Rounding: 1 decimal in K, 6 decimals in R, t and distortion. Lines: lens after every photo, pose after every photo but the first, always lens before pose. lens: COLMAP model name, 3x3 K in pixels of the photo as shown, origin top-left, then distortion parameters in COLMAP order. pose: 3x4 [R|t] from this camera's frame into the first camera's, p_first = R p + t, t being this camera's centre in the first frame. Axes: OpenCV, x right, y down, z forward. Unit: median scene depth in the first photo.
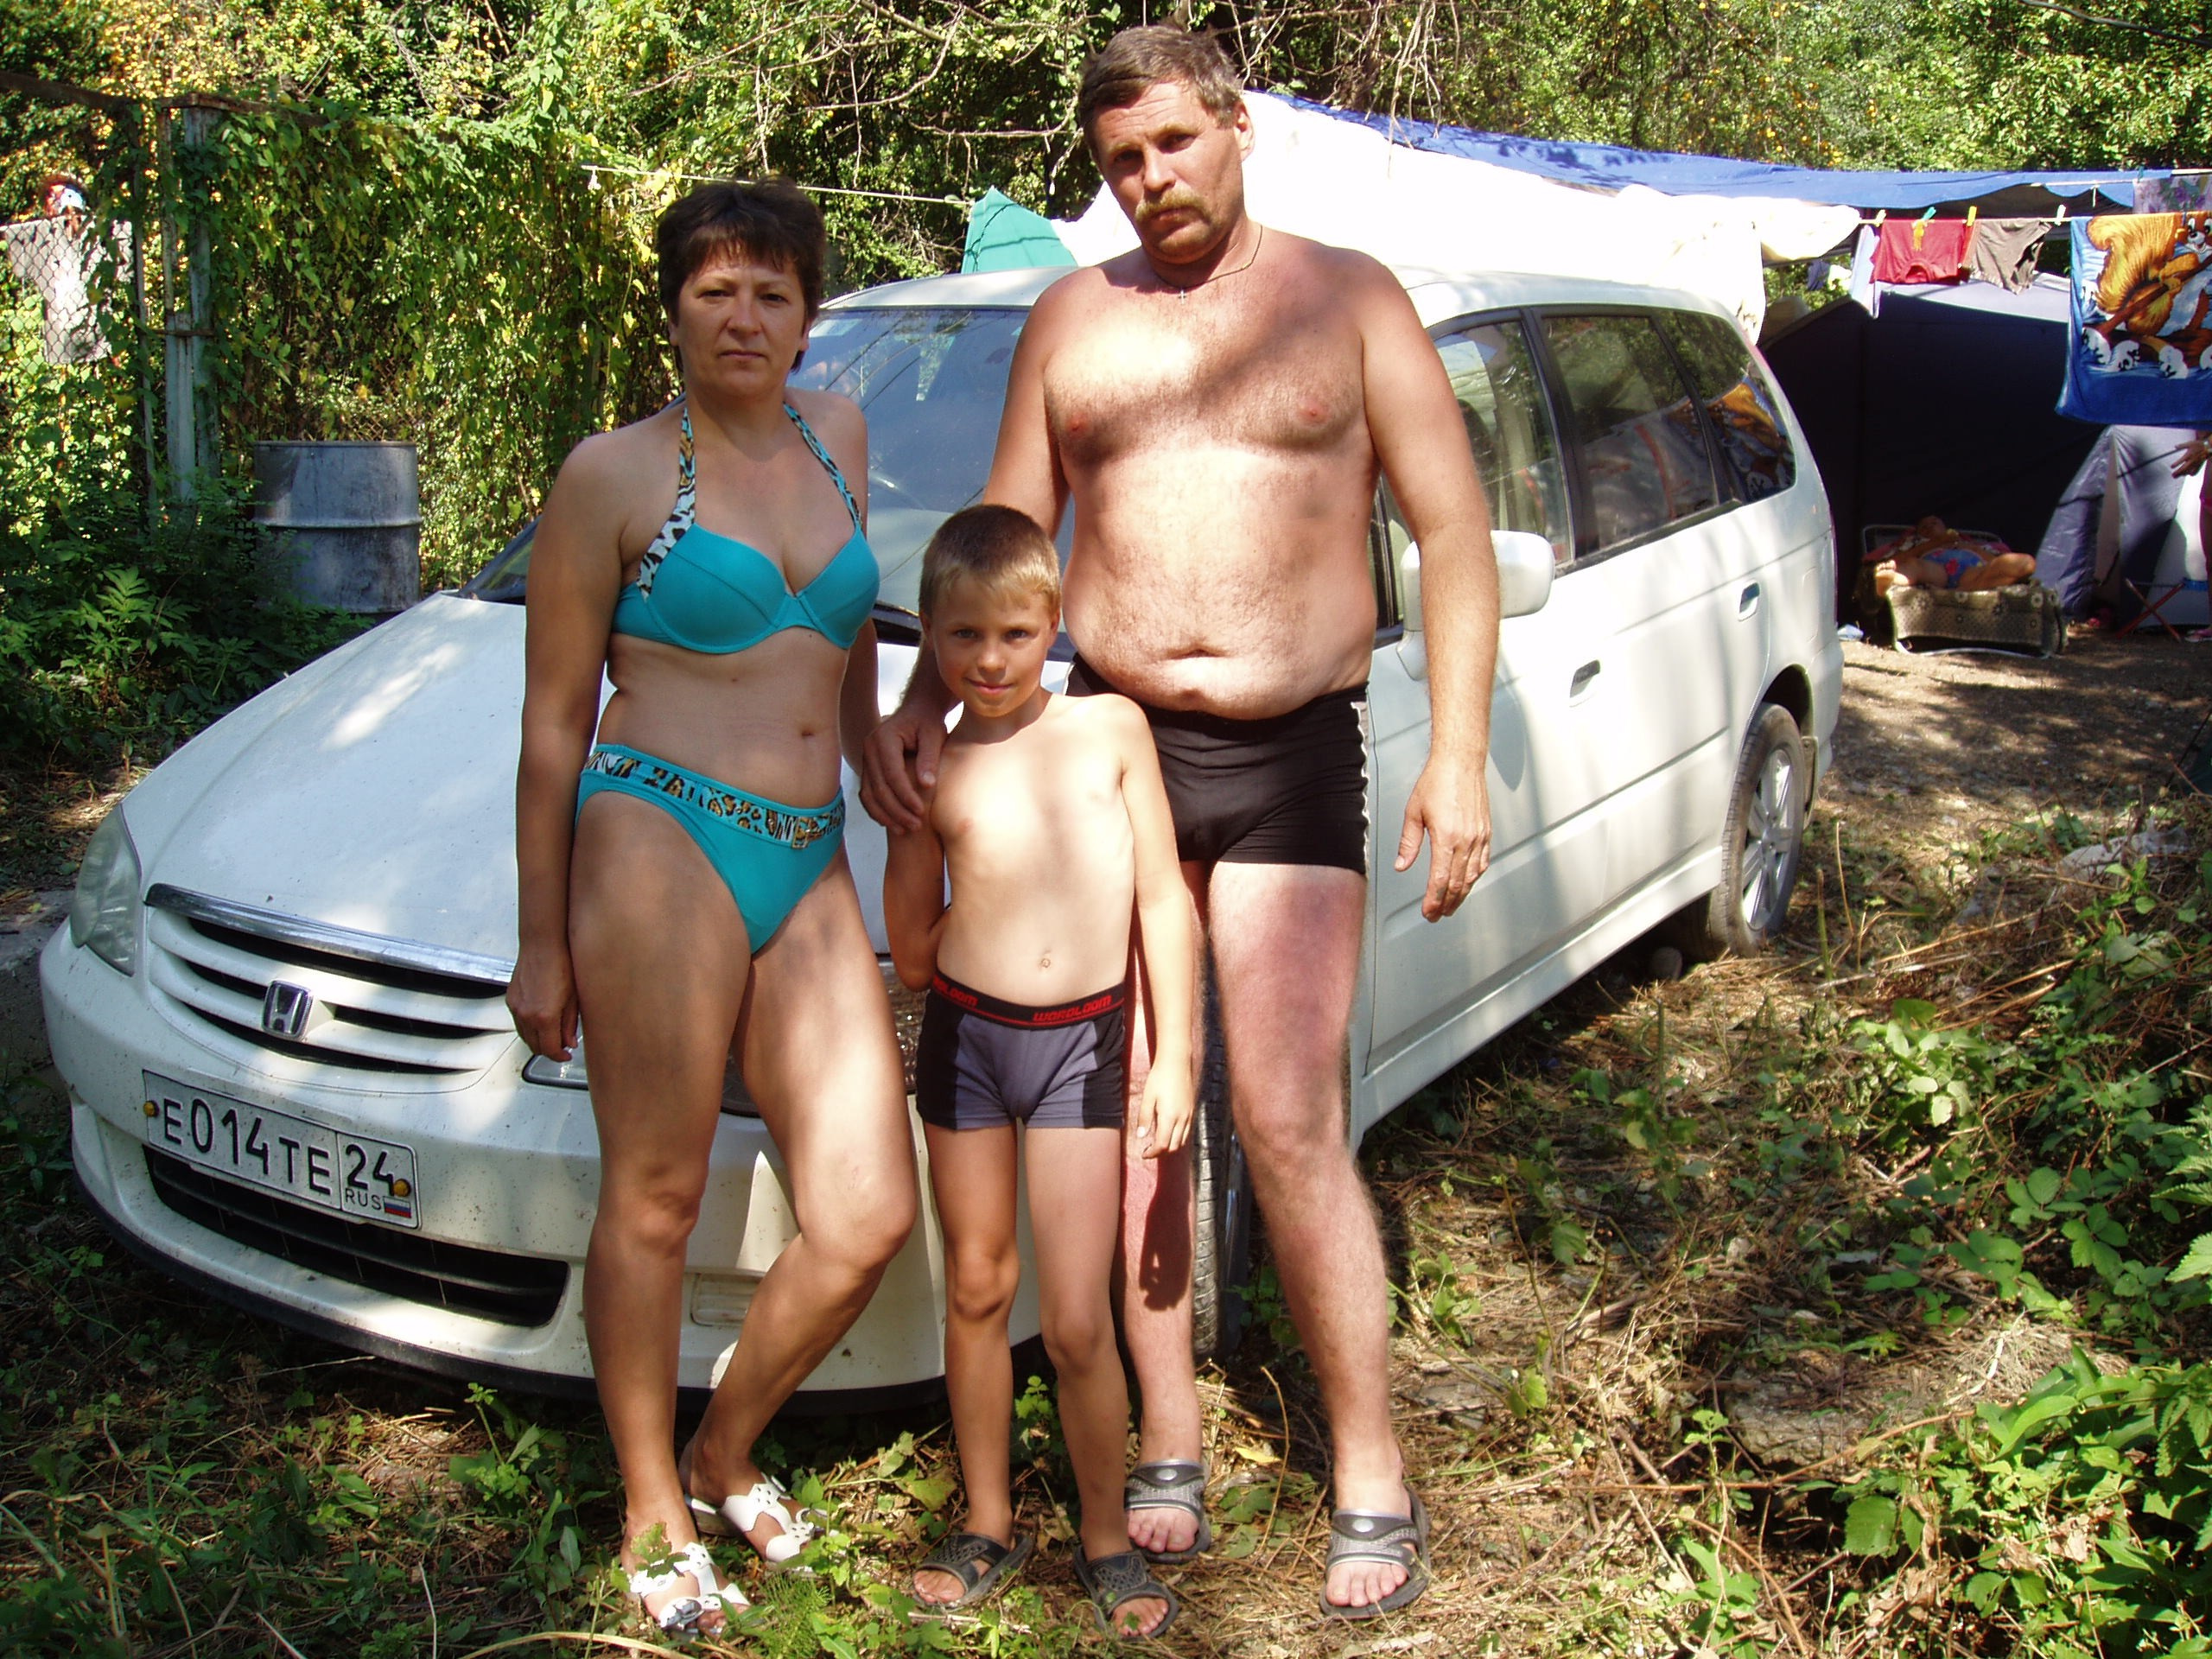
lens RADIAL K [[2424.5, 0, 1115.0], [0, 2424.5, 826.5], [0, 0, 1]] dist [-0.133147, 0.000000]
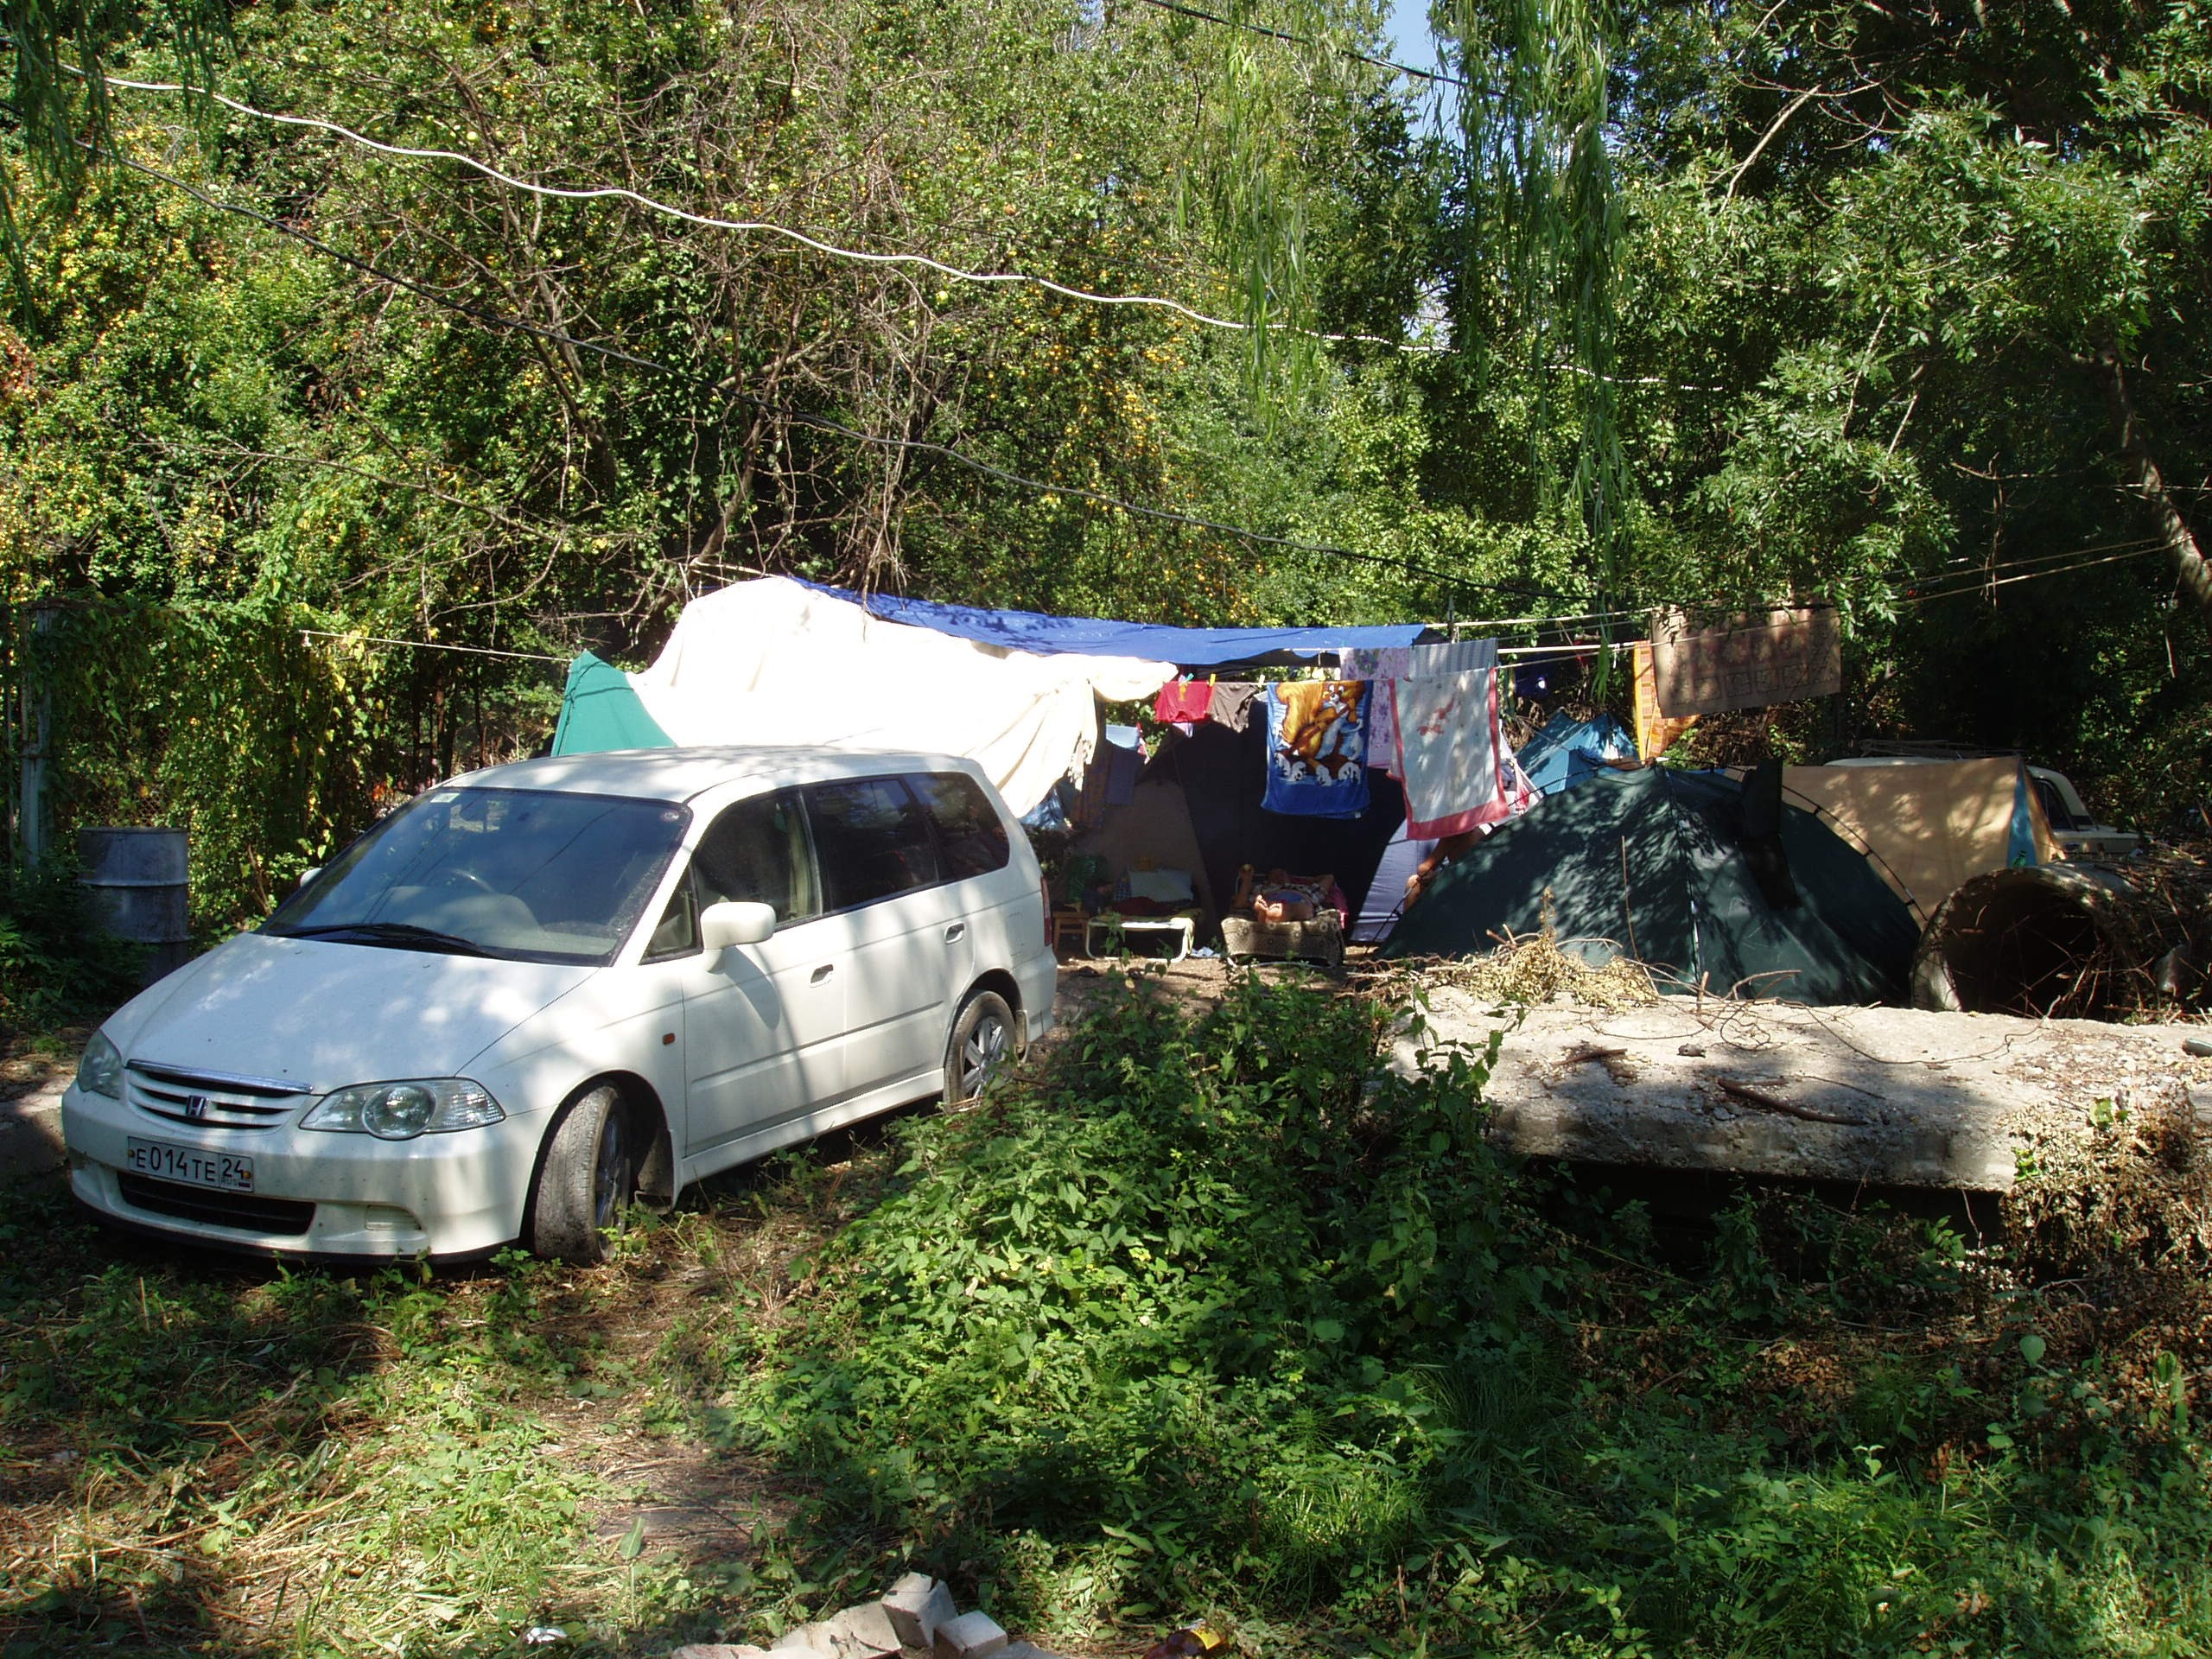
lens RADIAL K [[2424.5, 0, 1098.6], [0, 2424.5, 824.2], [0, 0, 1]] dist [-0.133147, 0.000000]
pose [[0.992653, -0.001552, 0.120984, 0.081503], [0.018076, 0.990598, -0.135608, 0.041948], [-0.119636, 0.136798, 0.983348, -0.460641]]
